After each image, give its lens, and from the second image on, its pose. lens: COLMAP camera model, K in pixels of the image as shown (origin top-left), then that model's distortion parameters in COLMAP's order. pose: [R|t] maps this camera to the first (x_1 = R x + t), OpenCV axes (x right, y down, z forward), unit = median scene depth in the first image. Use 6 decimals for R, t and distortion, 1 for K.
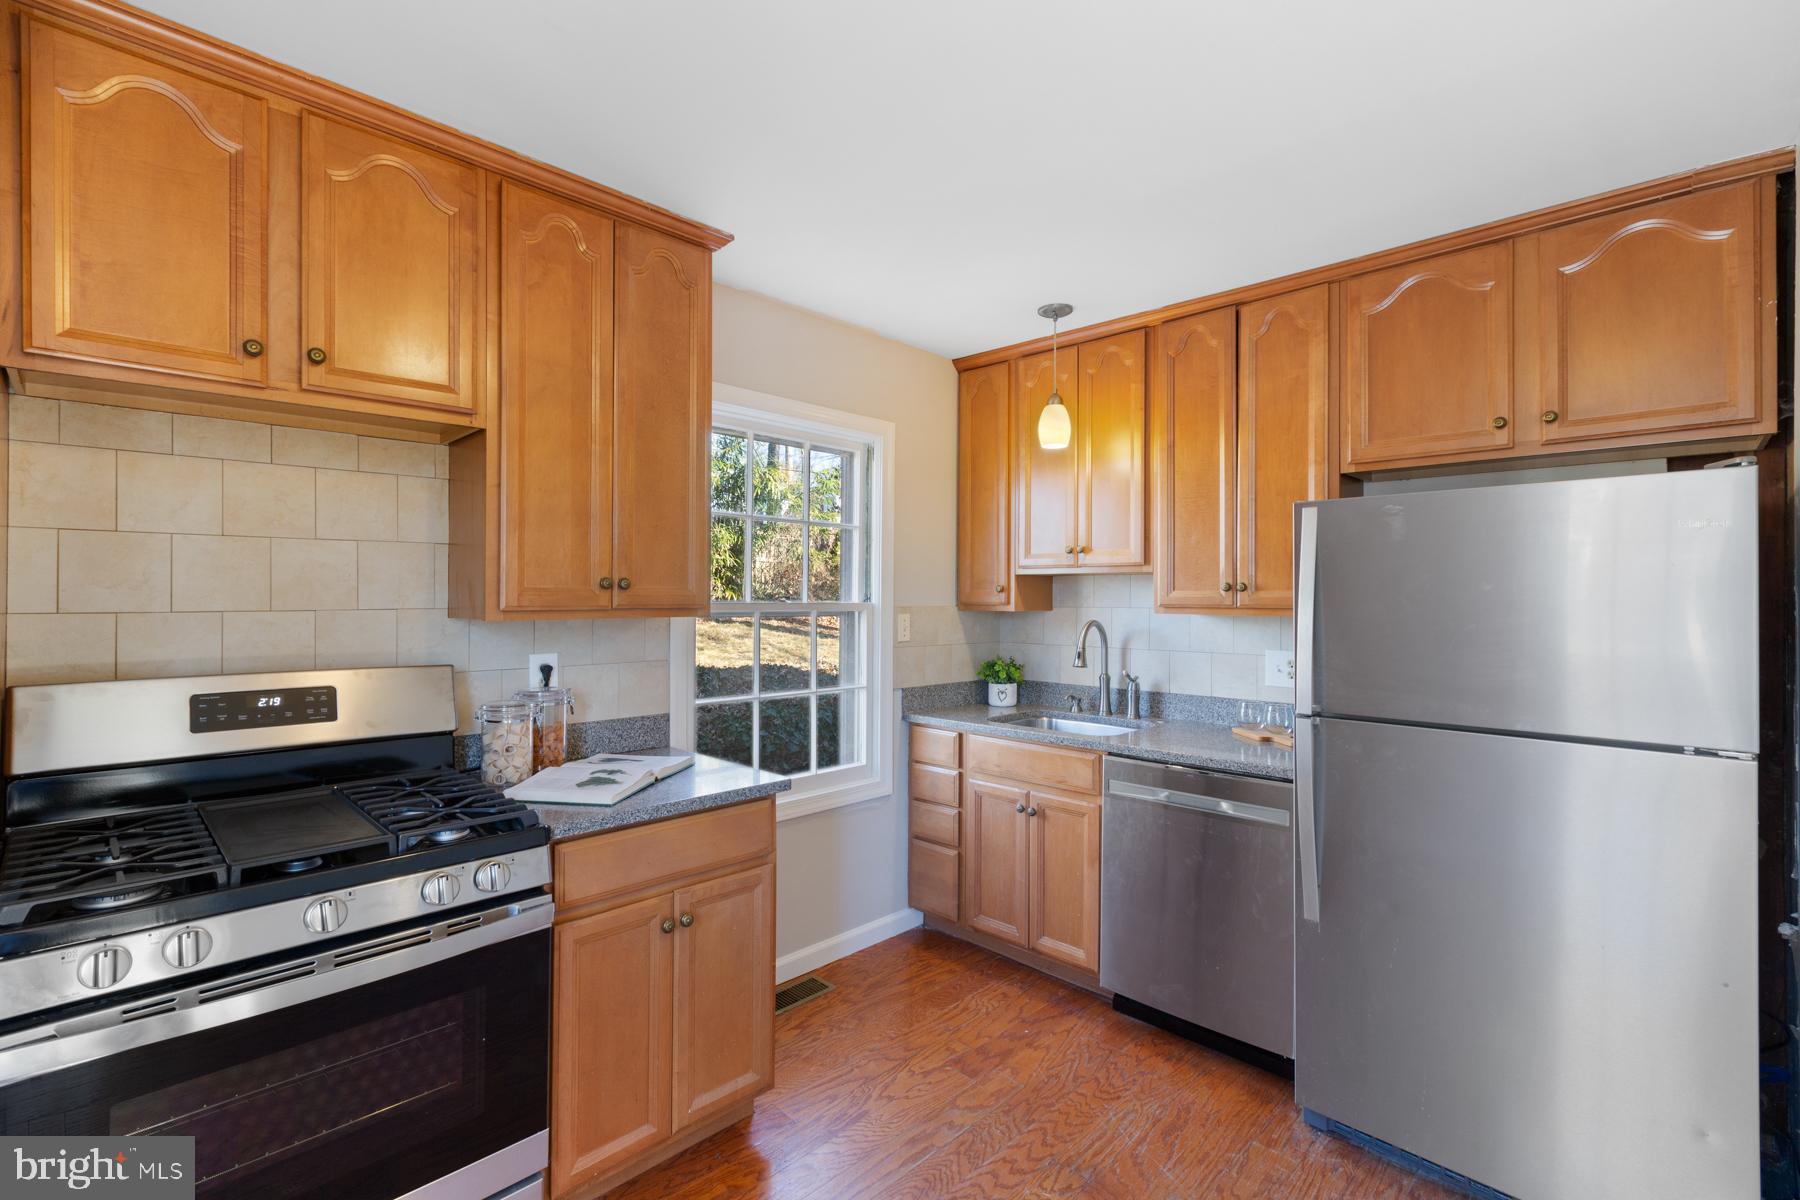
lens RADIAL K [[805.9, 0, 891.0], [0, 805.9, 591.0], [0, 0, 1]] dist [0.002448, -0.000444]
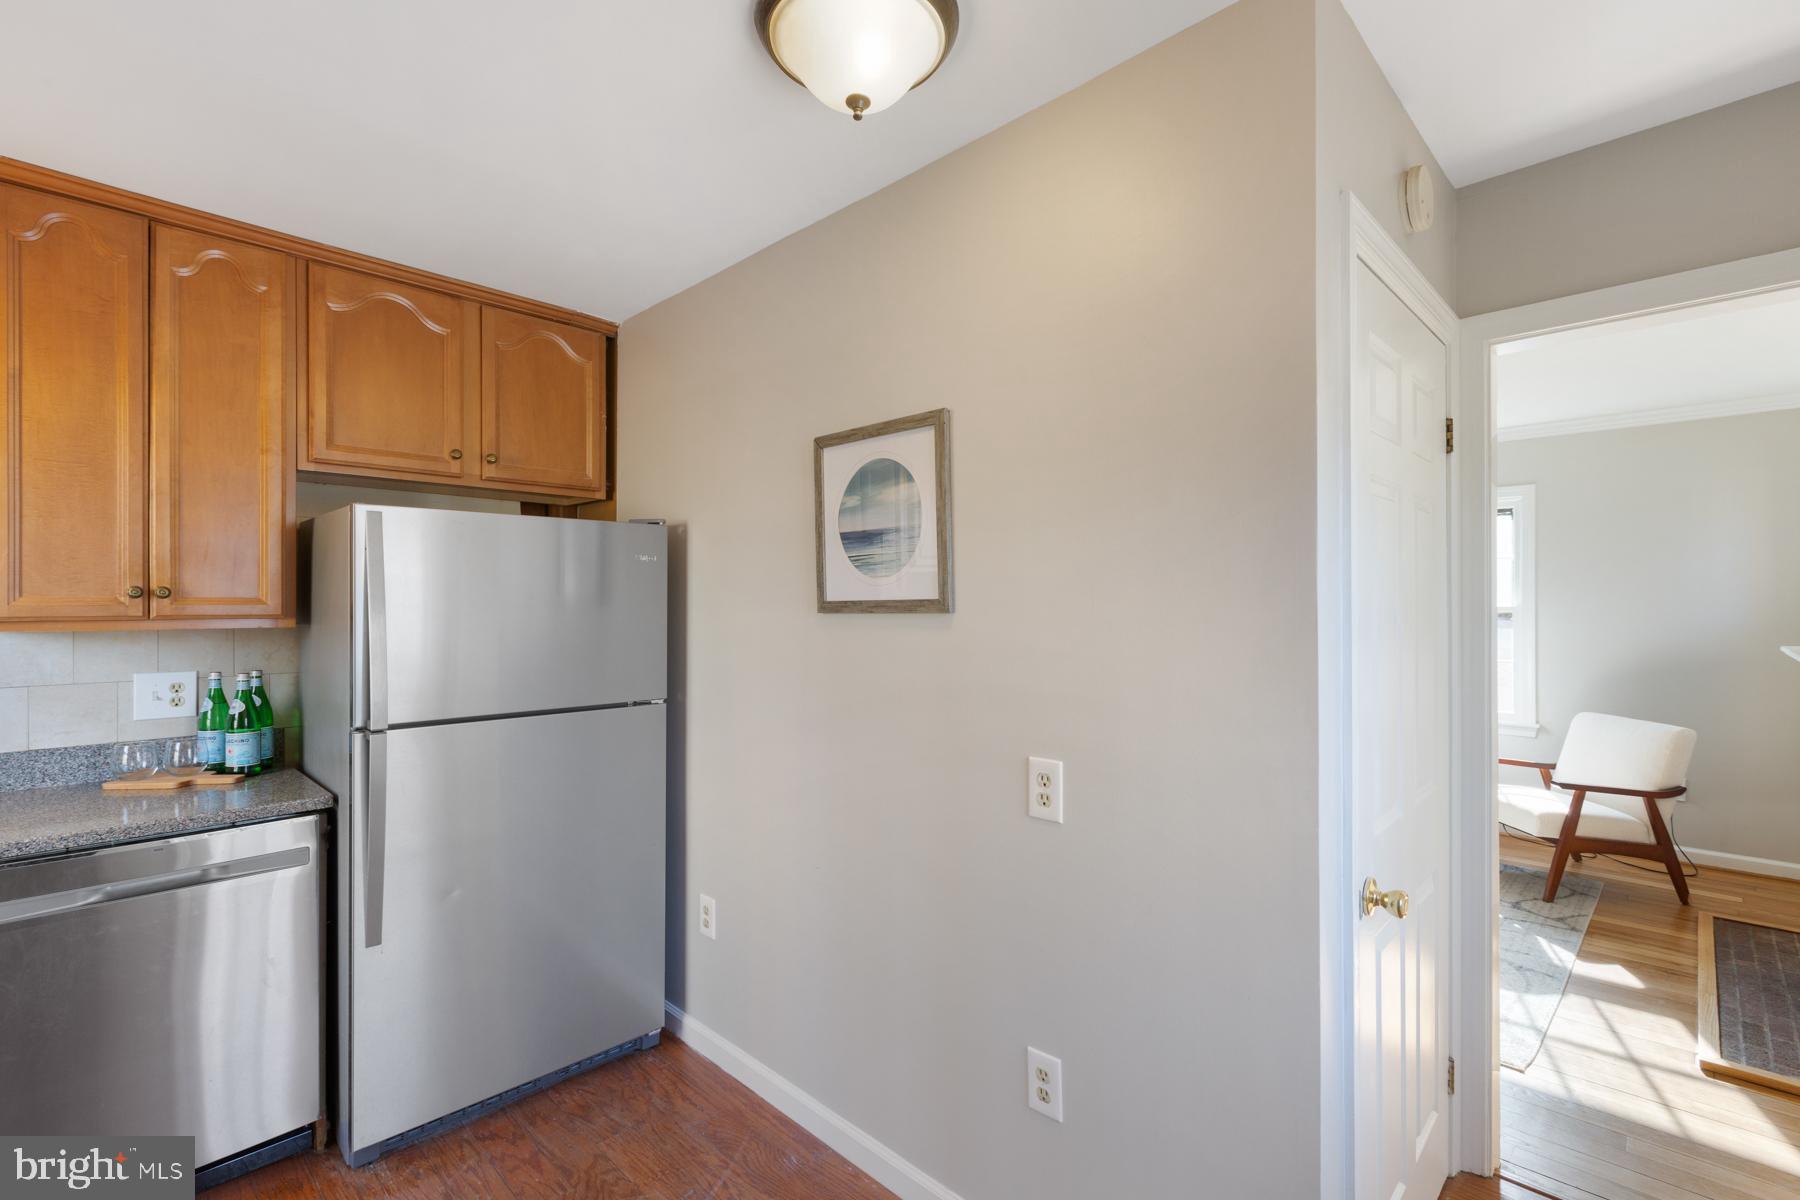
lens RADIAL K [[805.9, 0, 896.2], [0, 805.9, 608.4], [0, 0, 1]] dist [0.002448, -0.000444]
pose [[-0.000918, -0.005827, 0.999983, -0.326881], [-0.005814, 0.999966, 0.005822, 0.001678], [-0.999983, -0.005809, -0.000952, 0.296228]]
